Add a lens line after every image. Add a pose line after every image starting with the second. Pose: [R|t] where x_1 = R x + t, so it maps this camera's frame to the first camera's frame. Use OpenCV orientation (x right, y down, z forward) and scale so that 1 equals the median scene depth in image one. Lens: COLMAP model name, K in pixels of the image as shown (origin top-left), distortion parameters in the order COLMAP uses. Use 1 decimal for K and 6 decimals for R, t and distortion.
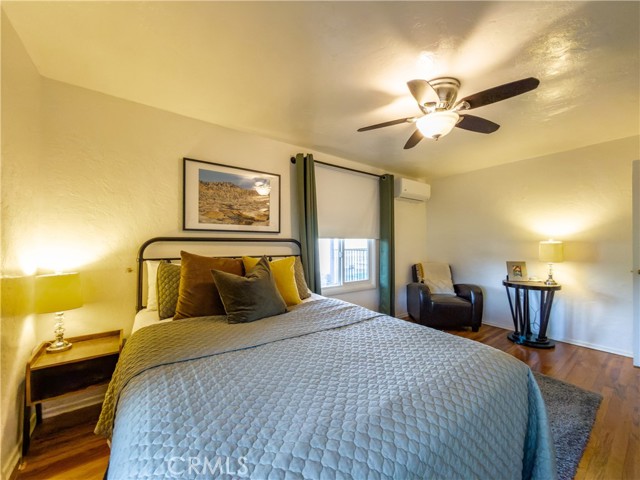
lens RADIAL K [[261.2, 0, 318.7], [0, 261.2, 237.3], [0, 0, 1]] dist [0.000542, 0.000233]
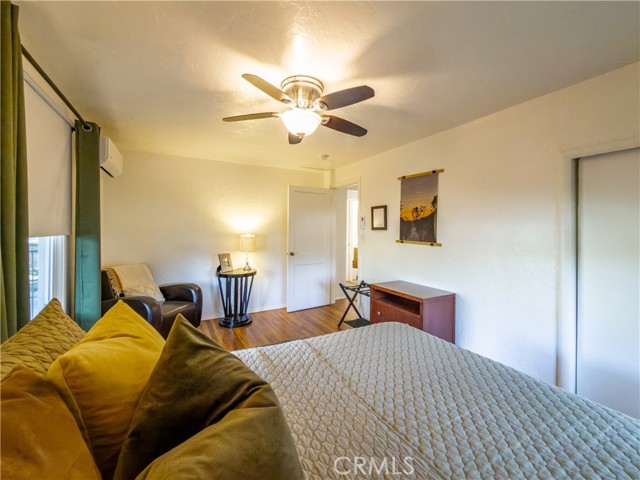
lens RADIAL K [[261.2, 0, 318.7], [0, 261.2, 237.3], [0, 0, 1]] dist [0.000542, 0.000233]
pose [[0.151023, -0.025472, 0.988202, -0.275721], [-0.020299, 0.999377, 0.028862, -0.017759], [-0.988322, -0.024418, 0.150412, 0.468761]]
